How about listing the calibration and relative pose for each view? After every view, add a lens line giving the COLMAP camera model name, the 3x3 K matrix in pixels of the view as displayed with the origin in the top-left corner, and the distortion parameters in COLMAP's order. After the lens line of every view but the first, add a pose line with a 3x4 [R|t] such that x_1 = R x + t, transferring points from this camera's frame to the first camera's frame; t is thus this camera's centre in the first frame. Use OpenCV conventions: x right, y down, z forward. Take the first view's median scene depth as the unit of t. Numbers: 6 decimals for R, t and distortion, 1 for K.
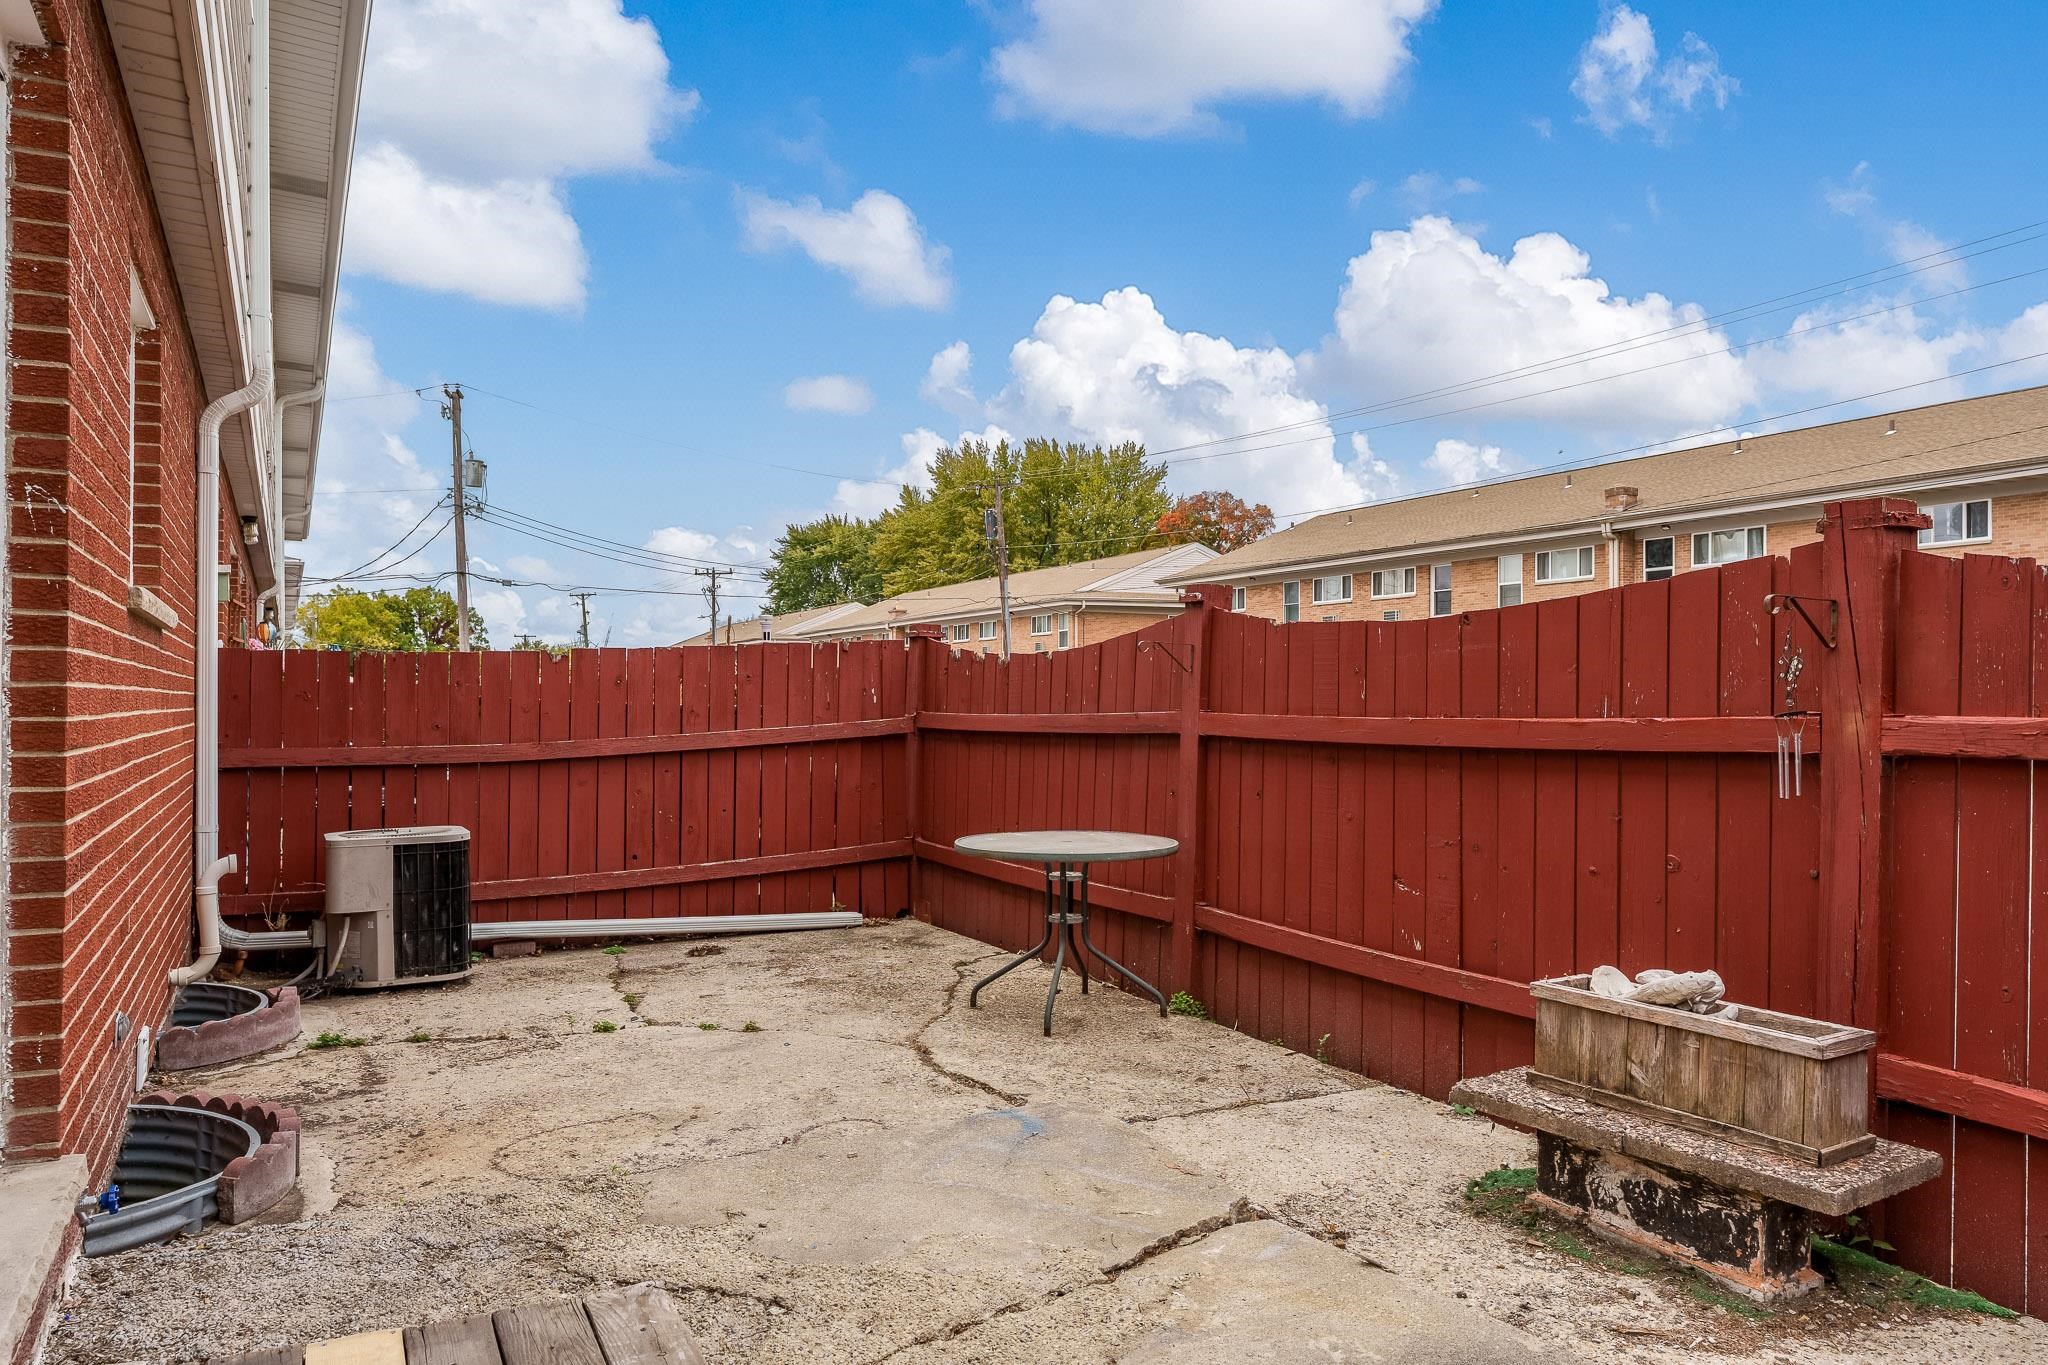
lens RADIAL K [[1435.9, 0, 1025.9], [0, 1435.9, 683.7], [0, 0, 1]] dist [-0.002609, -0.000863]
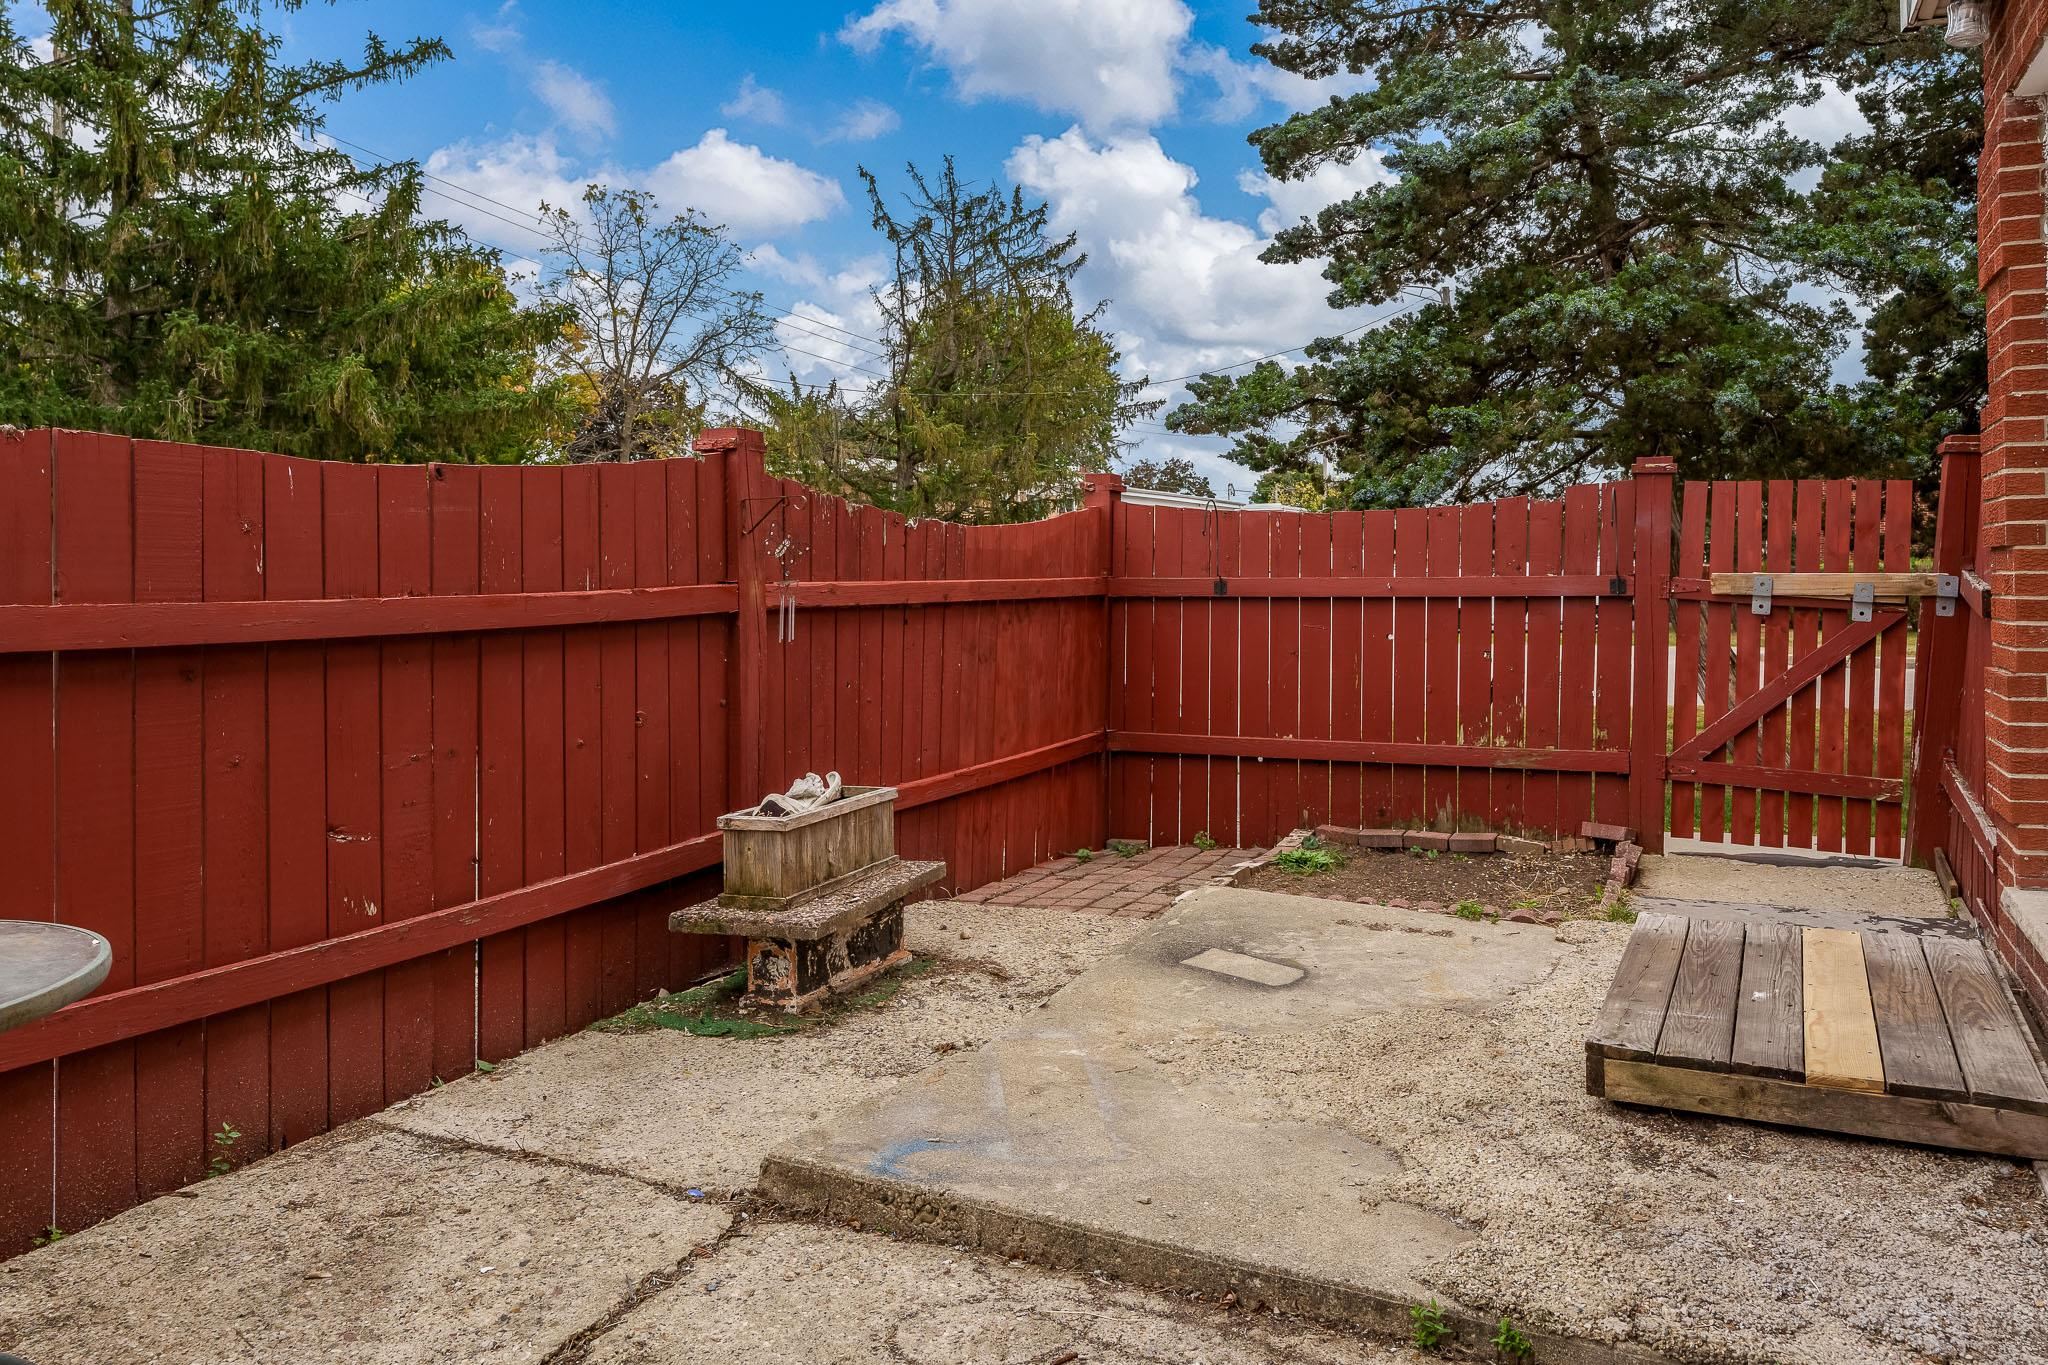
lens RADIAL K [[1471.1, 0, 1074.9], [0, 1471.1, 539.4], [0, 0, 1]] dist [-0.002119, 0.003598]
pose [[-0.612334, 0.024707, 0.790213, -0.603421], [0.004046, 0.999596, -0.028118, 0.017574], [-0.790589, -0.014020, -0.612187, 1.300029]]
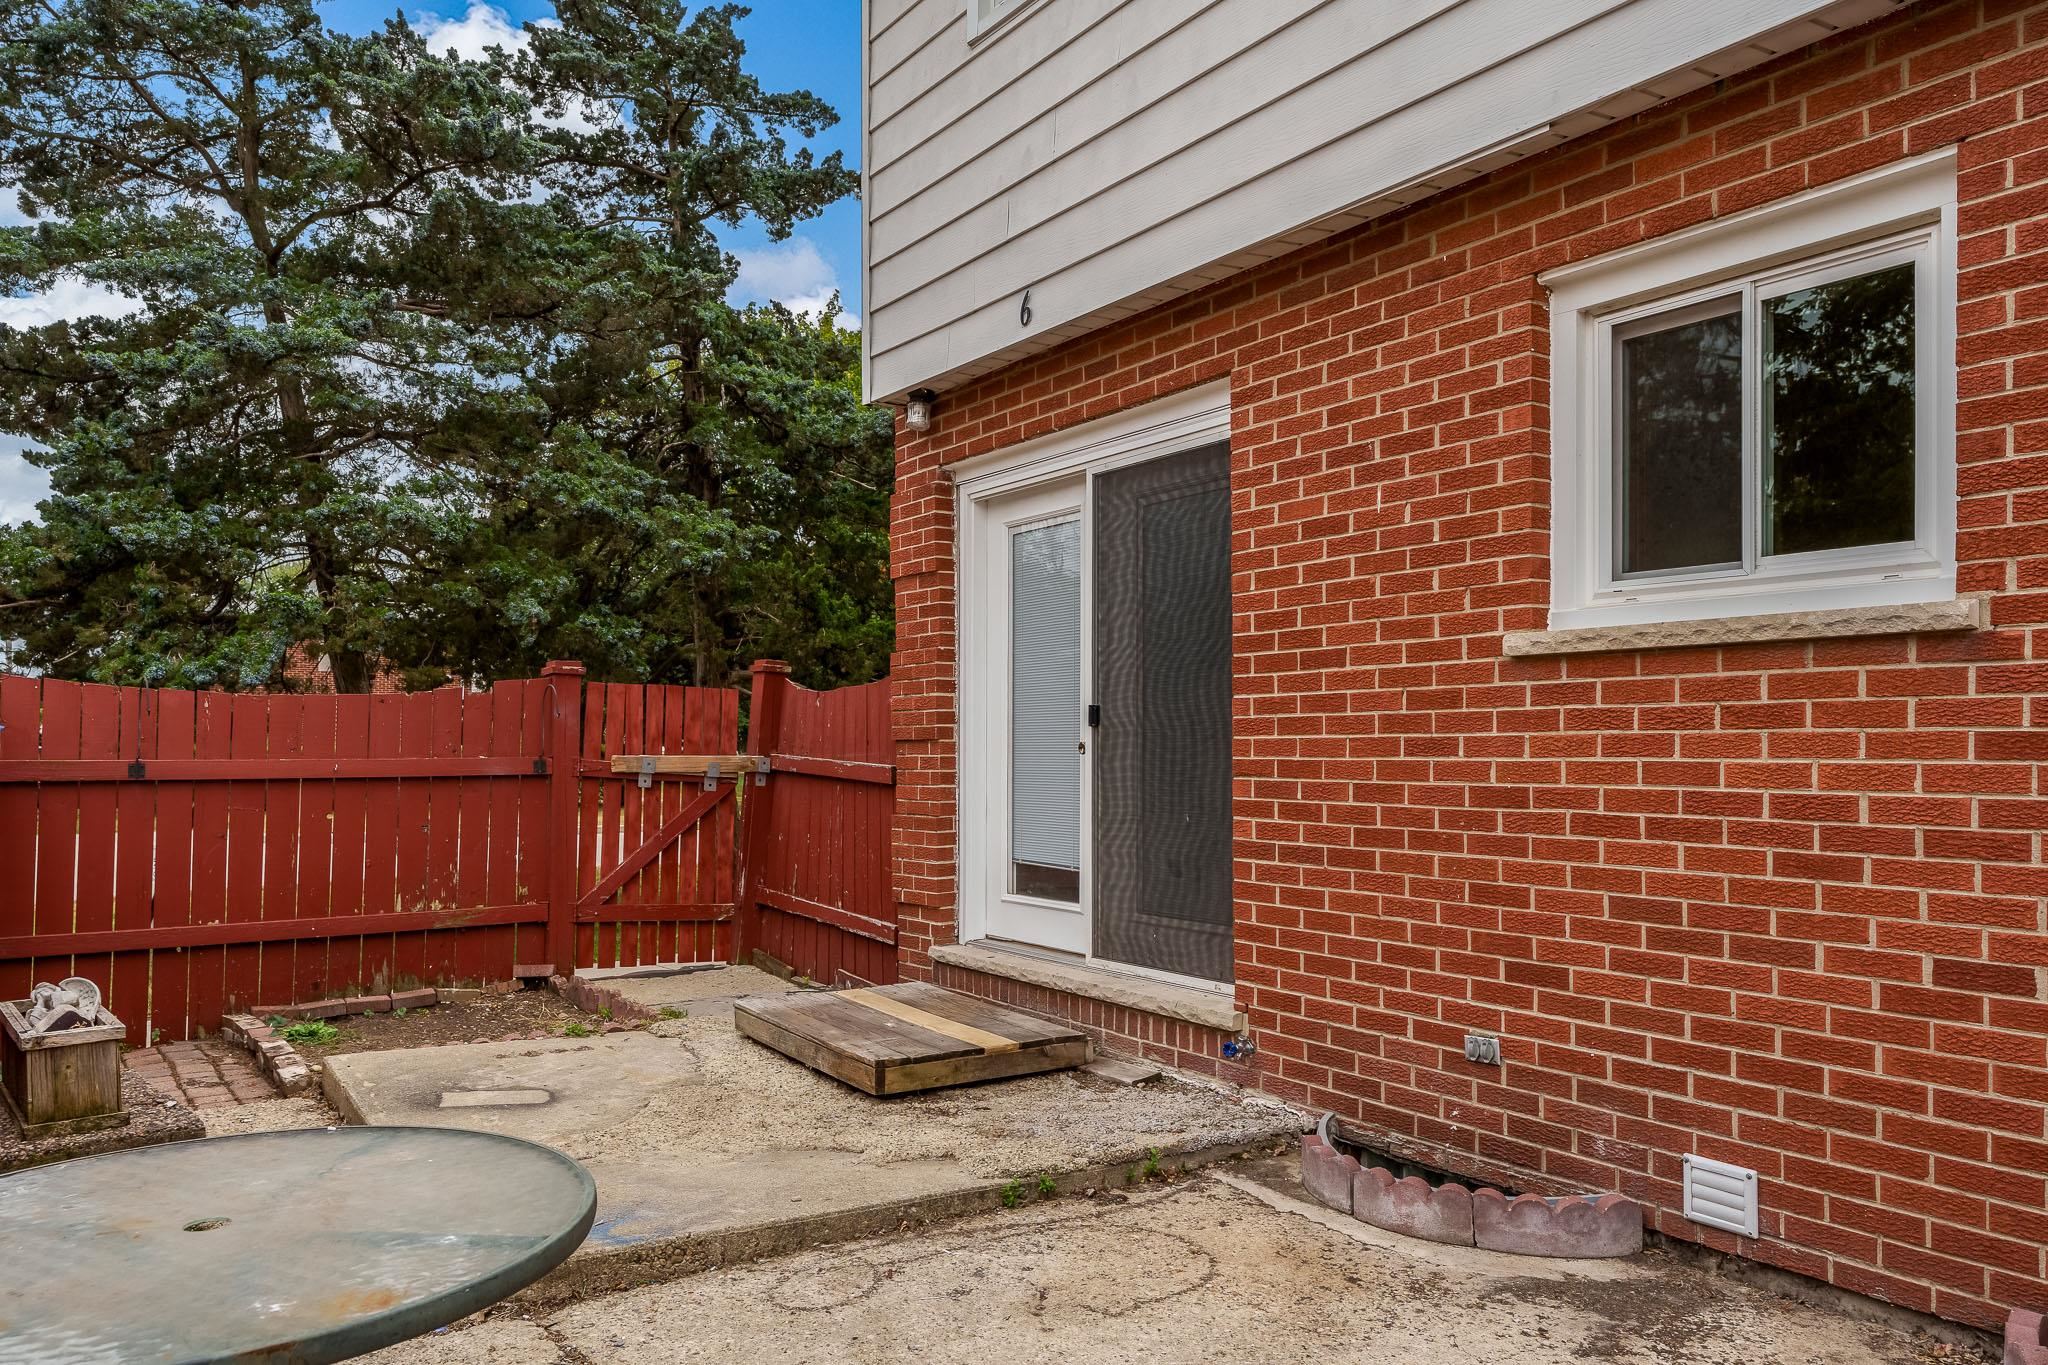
lens RADIAL K [[1471.1, 0, 1022.6], [0, 1471.1, 695.1], [0, 0, 1]] dist [-0.002119, 0.003598]
pose [[-0.993884, 0.001168, -0.110426, -0.144728], [0.005788, 0.999121, -0.041520, 0.016461], [0.110280, -0.041905, -0.993017, 1.807576]]
